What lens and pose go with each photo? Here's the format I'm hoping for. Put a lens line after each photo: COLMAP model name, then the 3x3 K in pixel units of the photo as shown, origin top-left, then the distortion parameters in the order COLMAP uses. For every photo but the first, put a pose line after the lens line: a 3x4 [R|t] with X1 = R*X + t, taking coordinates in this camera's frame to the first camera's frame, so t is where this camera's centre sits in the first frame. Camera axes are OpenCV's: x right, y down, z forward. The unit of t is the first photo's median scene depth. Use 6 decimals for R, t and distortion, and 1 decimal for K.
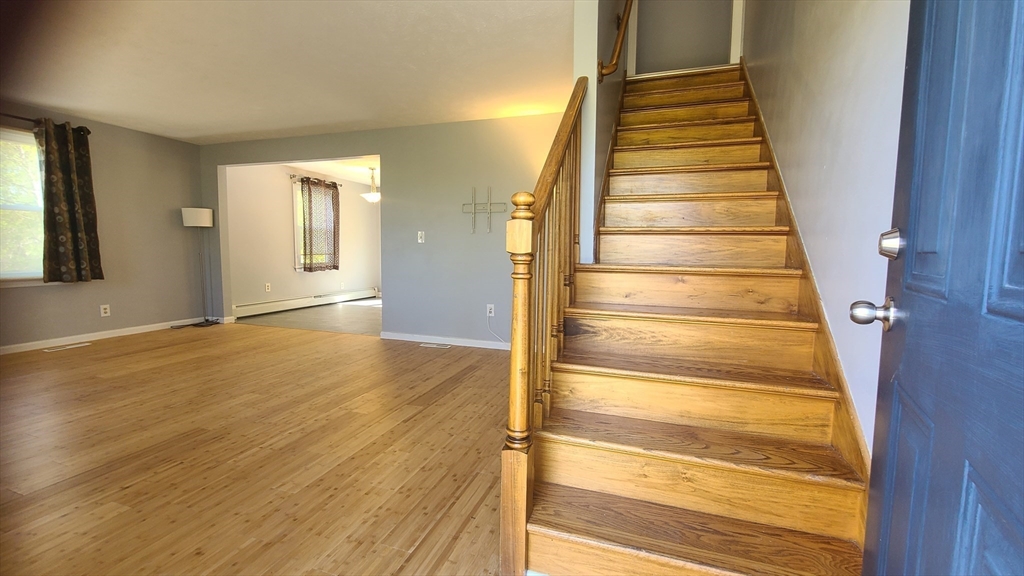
lens RADIAL K [[416.2, 0, 516.1], [0, 416.2, 284.6], [0, 0, 1]] dist [0.002379, -0.002867]
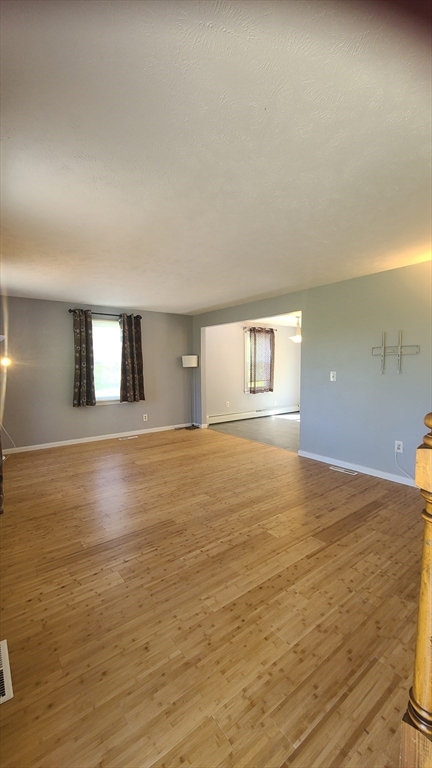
lens RADIAL K [[312.2, 0, 219.3], [0, 312.2, 386.0], [0, 0, 1]] dist [0.002379, -0.002867]
pose [[0.830370, 0.020100, -0.556850, -0.001911], [-0.029771, 0.999522, -0.008315, -0.088503], [0.556416, 0.023482, 0.830572, 0.102172]]
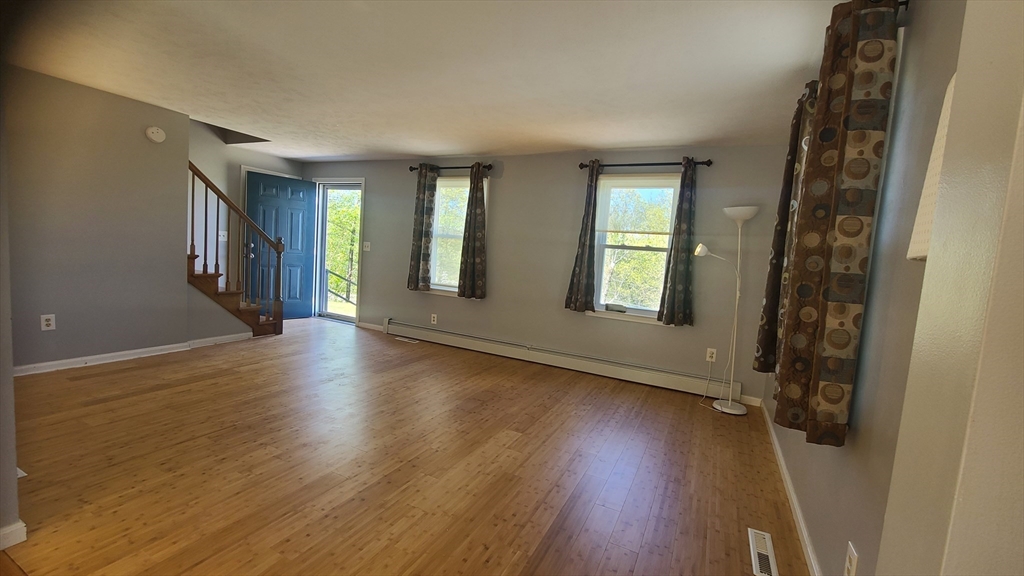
lens RADIAL K [[416.2, 0, 510.3], [0, 416.2, 287.9], [0, 0, 1]] dist [0.002379, -0.002867]
pose [[-0.986039, -0.097250, 0.135165, -0.992887], [-0.072619, 0.981617, 0.176507, -0.213900], [-0.149845, 0.164227, -0.974975, 1.665853]]
